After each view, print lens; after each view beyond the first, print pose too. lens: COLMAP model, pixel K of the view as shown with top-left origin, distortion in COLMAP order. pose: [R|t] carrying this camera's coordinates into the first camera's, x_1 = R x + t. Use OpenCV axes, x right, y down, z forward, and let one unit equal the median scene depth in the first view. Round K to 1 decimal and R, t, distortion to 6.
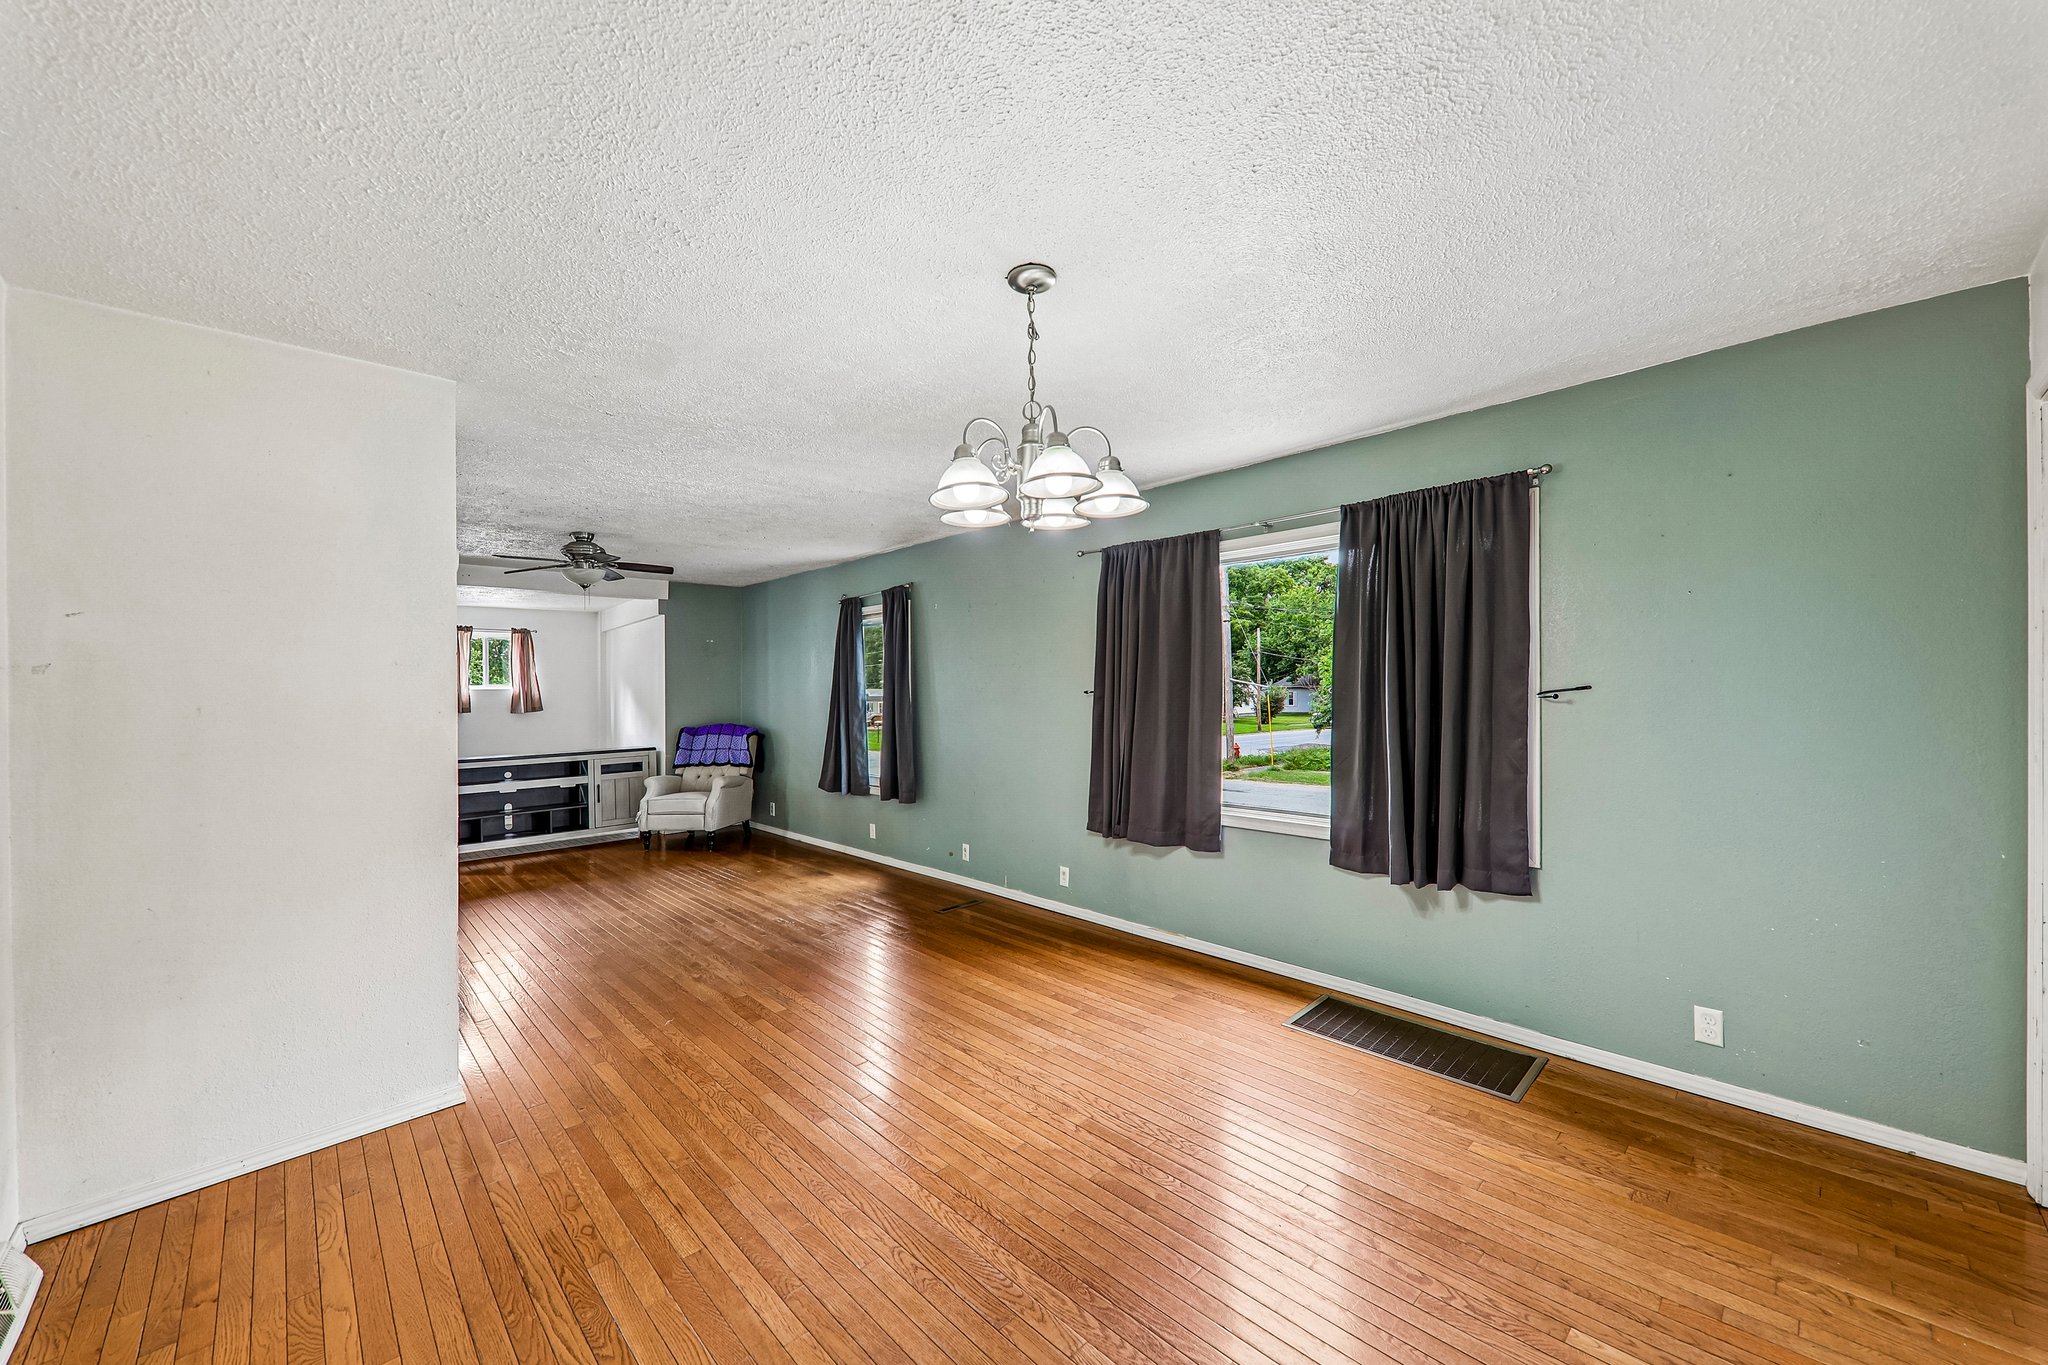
lens RADIAL K [[778.1, 0, 1012.9], [0, 778.1, 692.8], [0, 0, 1]] dist [0.018407, -0.008492]
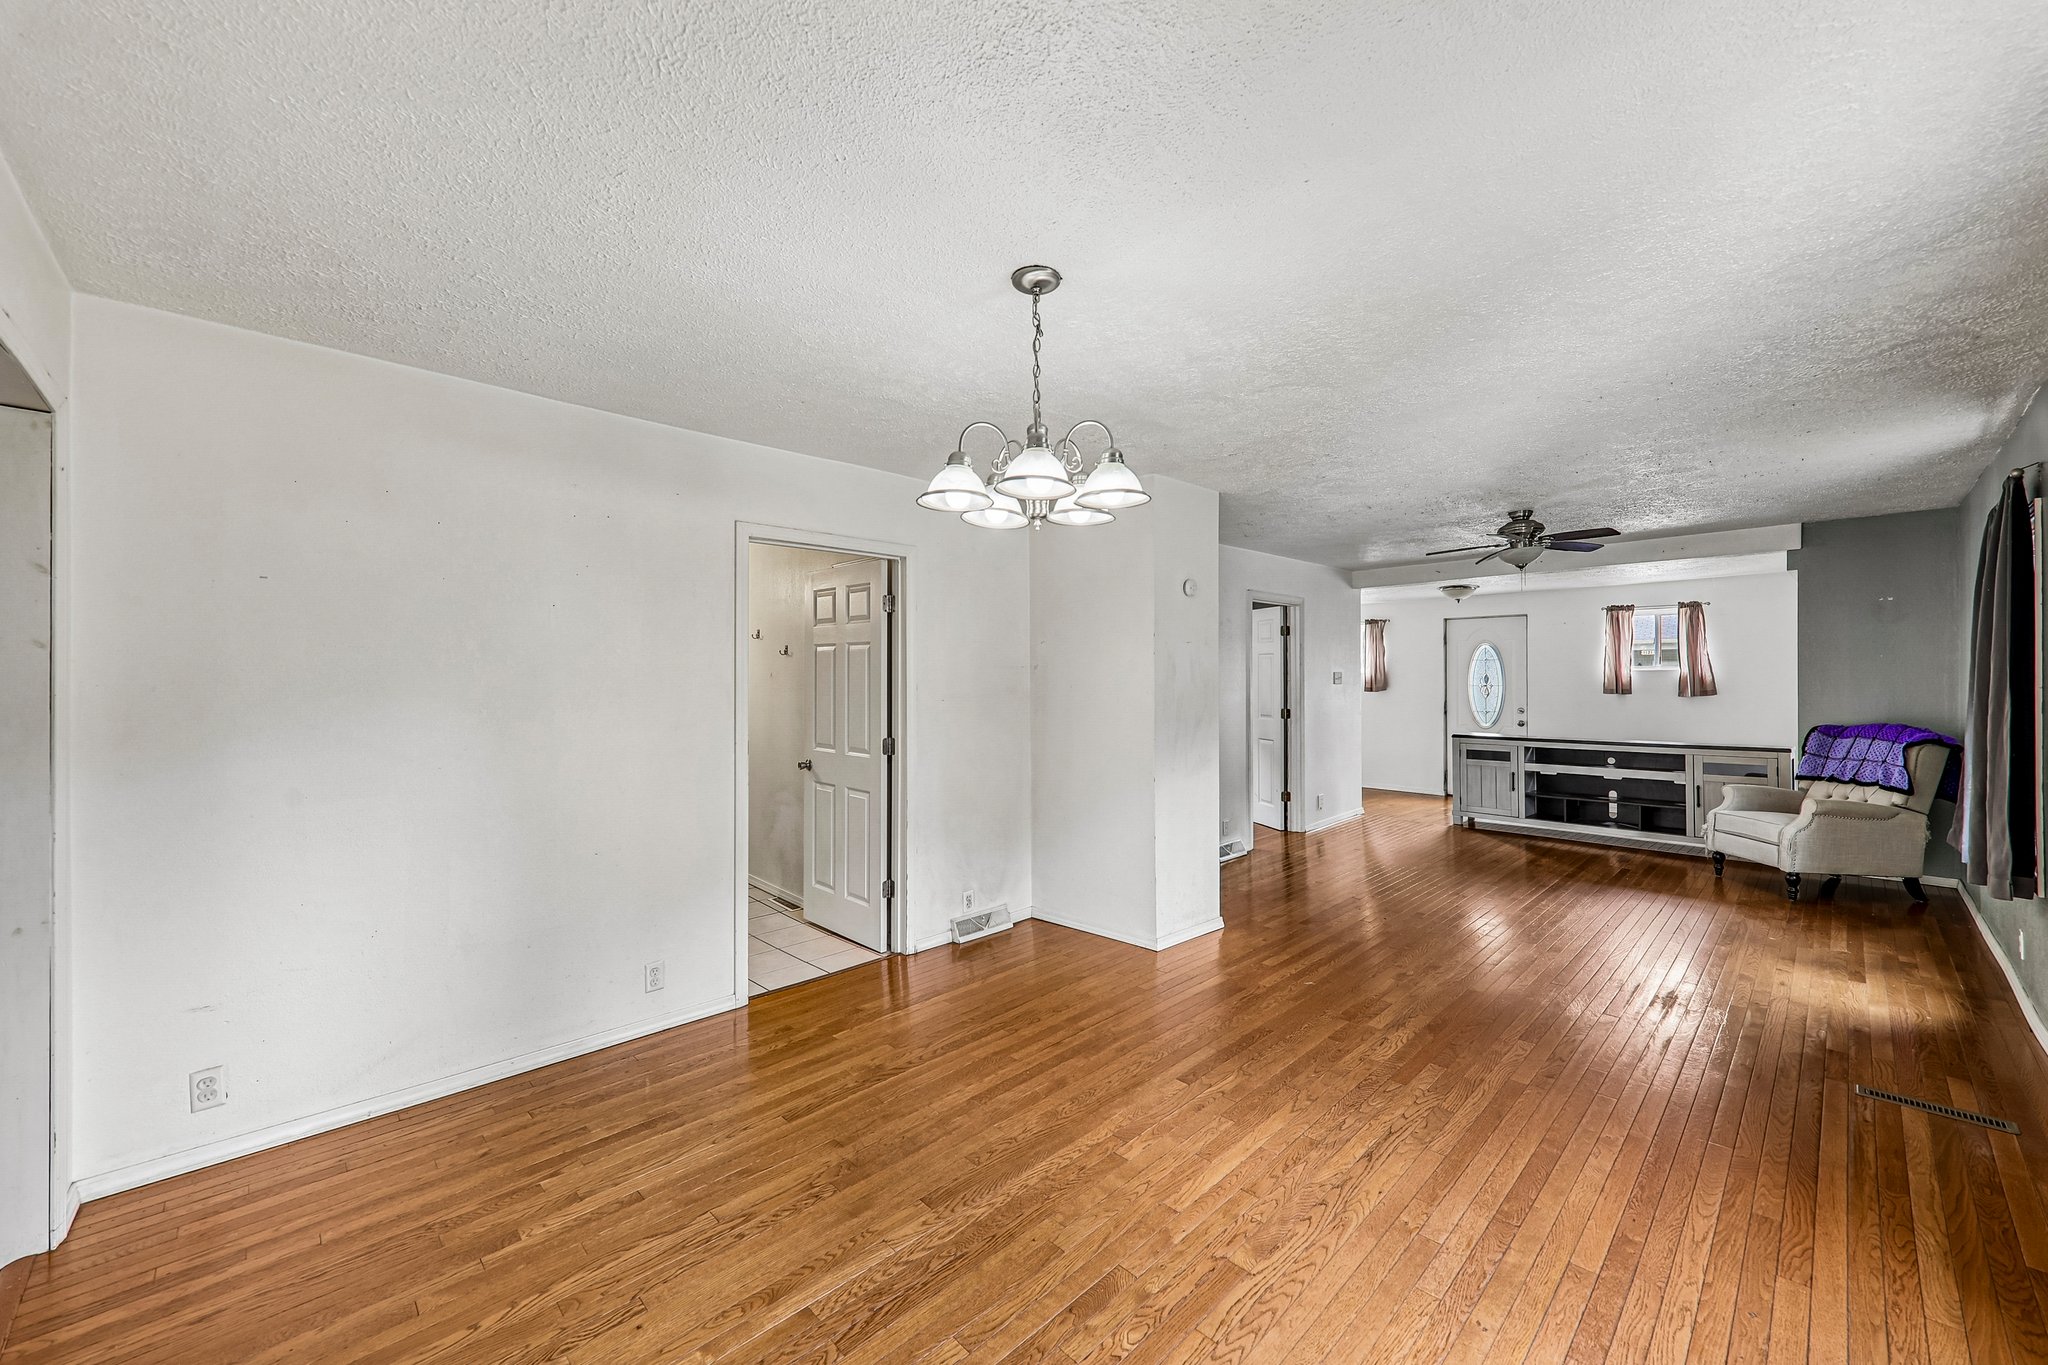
lens RADIAL K [[771.0, 0, 1032.9], [0, 771.0, 684.9], [0, 0, 1]] dist [0.013459, -0.006194]
pose [[0.009409, 0.021513, -0.999724, 0.297862], [0.000244, 0.999768, 0.021516, -0.008183], [0.999956, -0.000447, 0.009401, 0.290284]]
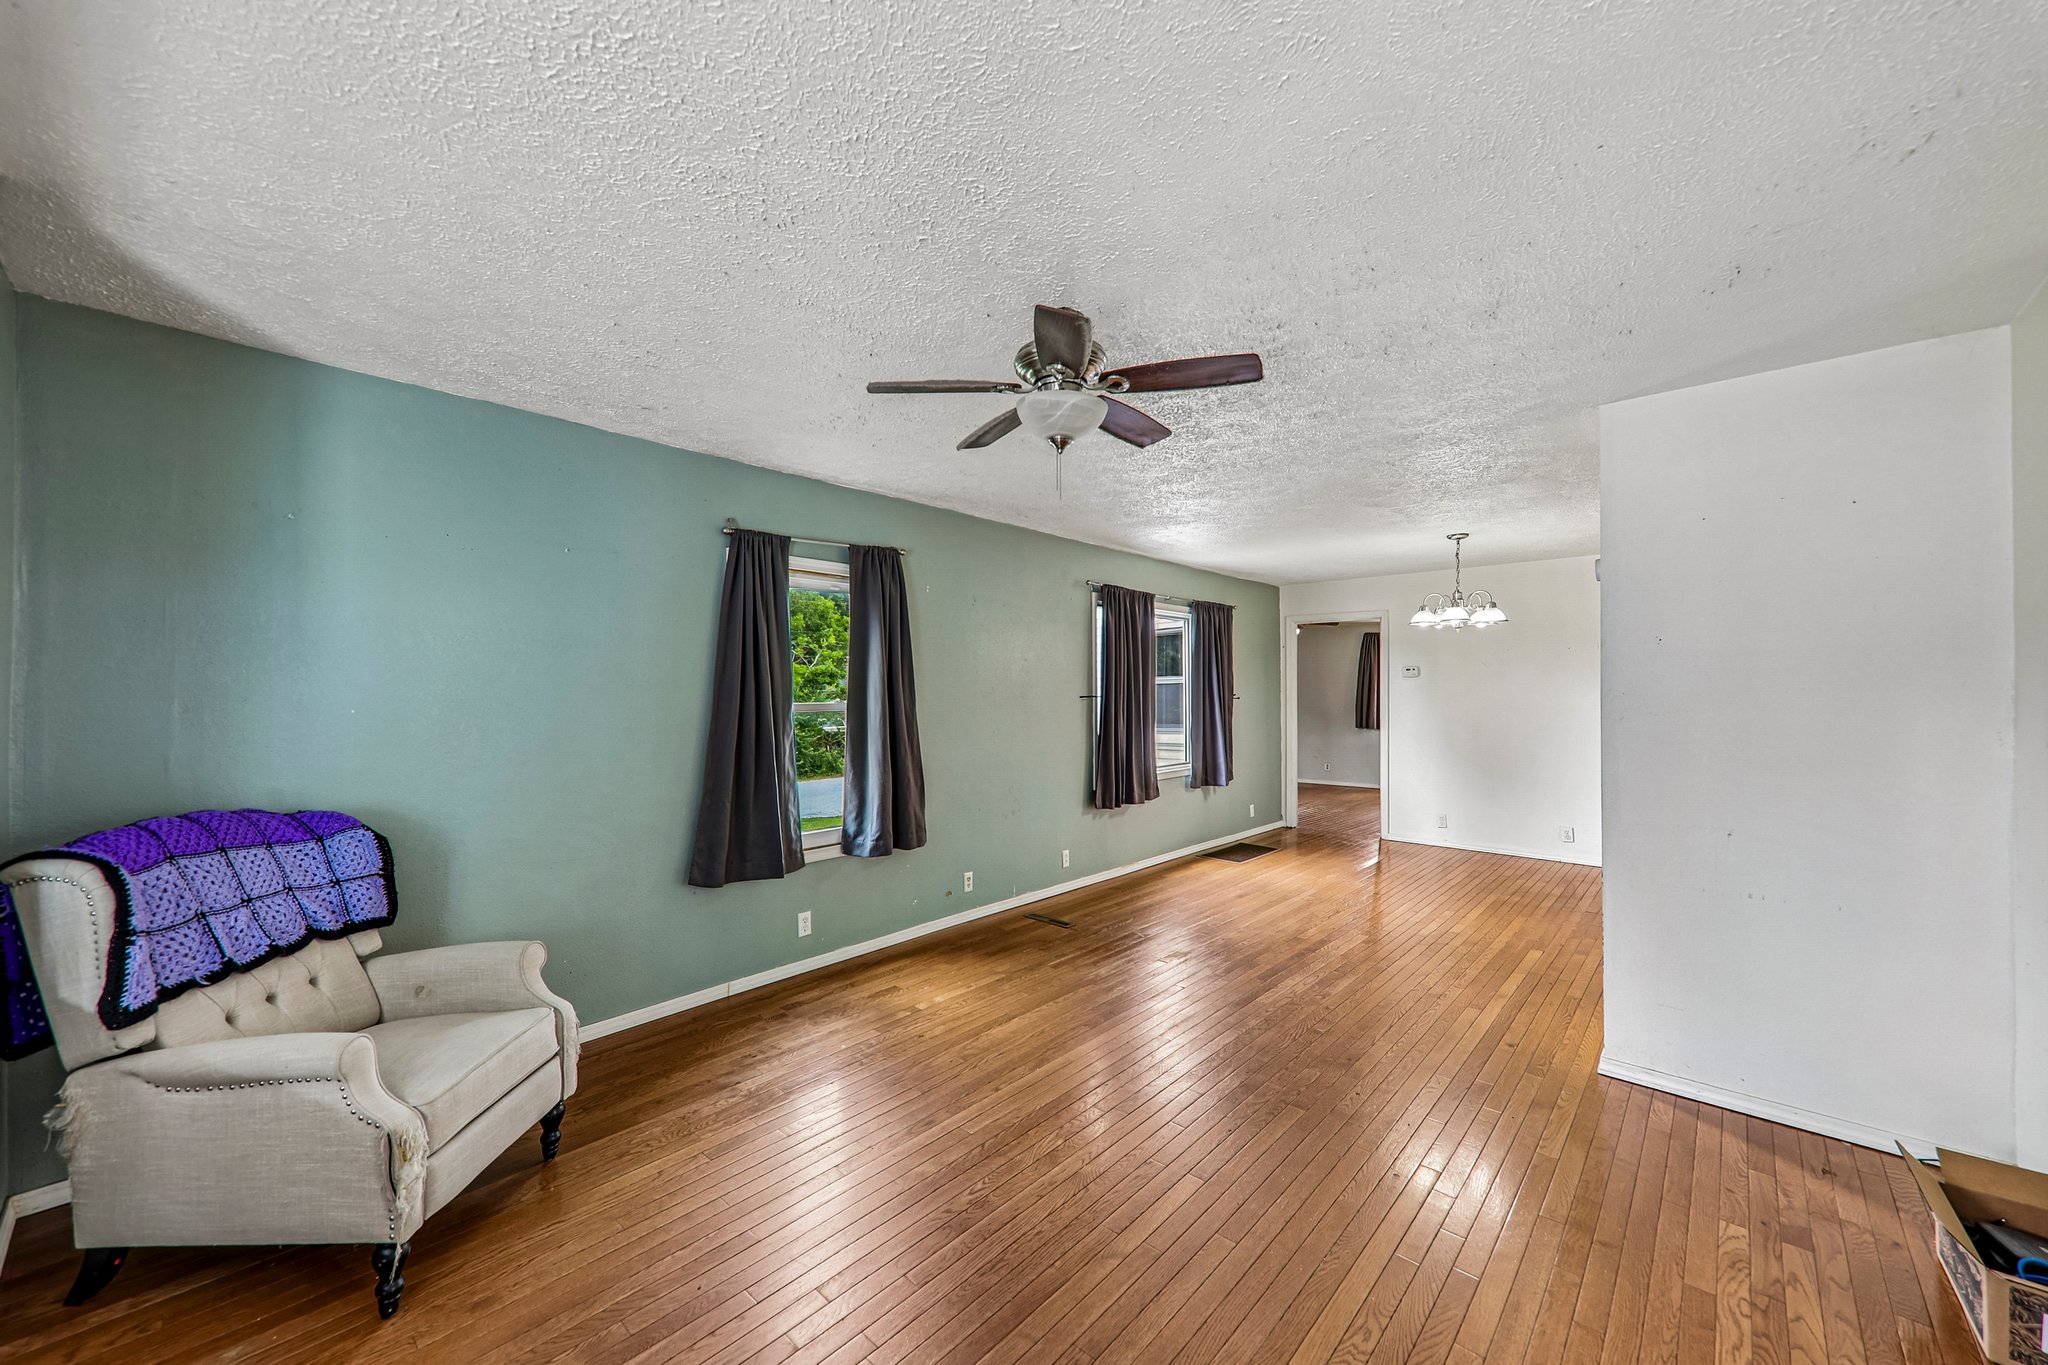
lens RADIAL K [[771.0, 0, 1032.9], [0, 771.0, 684.9], [0, 0, 1]] dist [0.013459, -0.006194]
pose [[-0.085761, 0.018596, 0.996142, -0.719178], [0.010432, 0.999788, -0.017766, 0.002043], [-0.996261, 0.008868, -0.085936, 0.779709]]
